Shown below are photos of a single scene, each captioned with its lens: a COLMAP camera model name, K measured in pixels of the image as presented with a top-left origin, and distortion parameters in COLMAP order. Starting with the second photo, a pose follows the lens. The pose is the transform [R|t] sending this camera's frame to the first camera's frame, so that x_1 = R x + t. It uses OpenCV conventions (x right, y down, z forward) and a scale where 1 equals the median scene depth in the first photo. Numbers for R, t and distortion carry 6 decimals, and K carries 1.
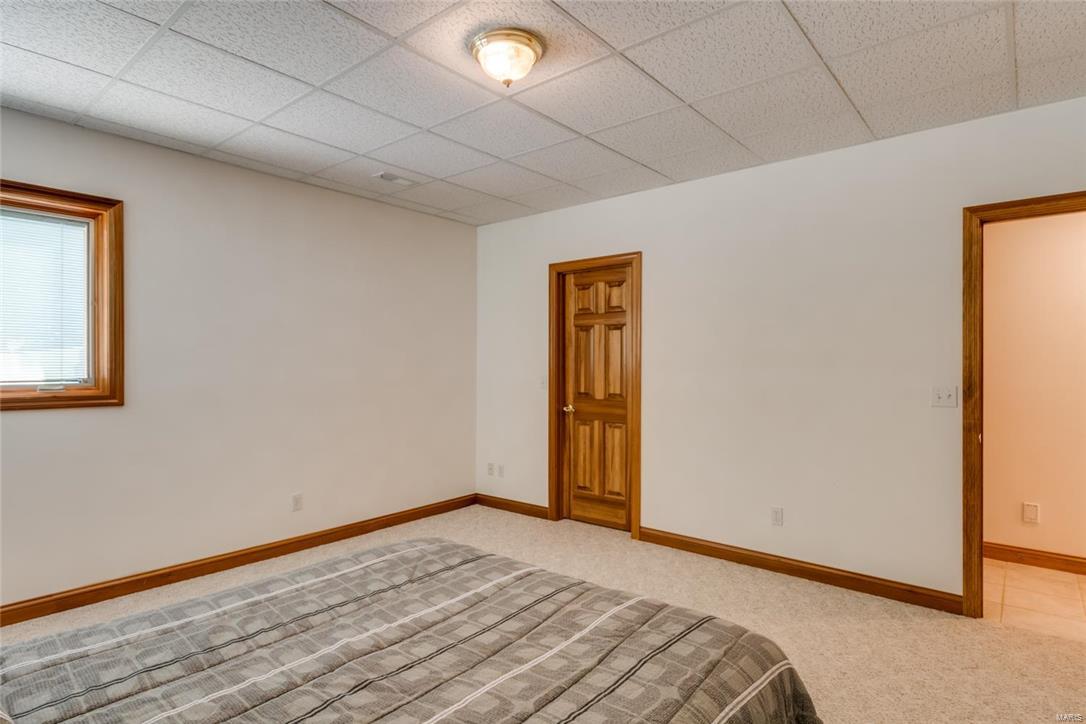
lens RADIAL K [[568.0, 0, 547.4], [0, 568.0, 366.0], [0, 0, 1]] dist [0.000989, 0.000702]
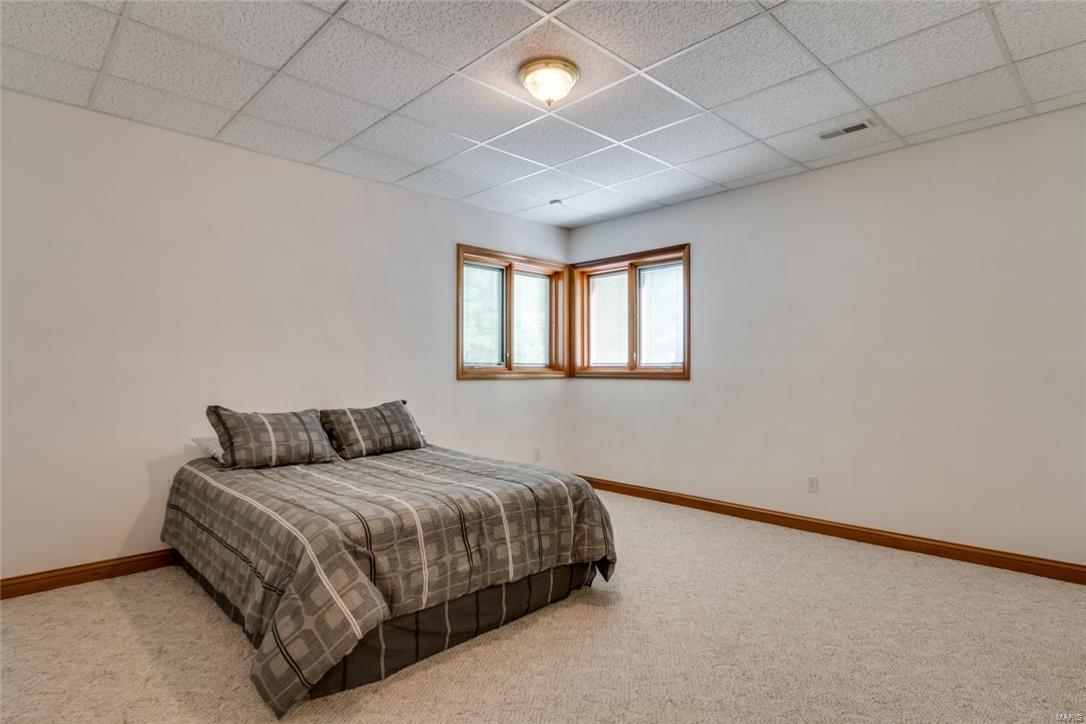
lens RADIAL K [[568.0, 0, 547.4], [0, 568.0, 366.0], [0, 0, 1]] dist [0.000989, 0.000702]
pose [[-0.103127, -0.003501, -0.994662, 0.693202], [-0.000709, 0.999994, -0.003446, 0.034210], [0.994668, 0.000349, -0.103129, 0.700020]]
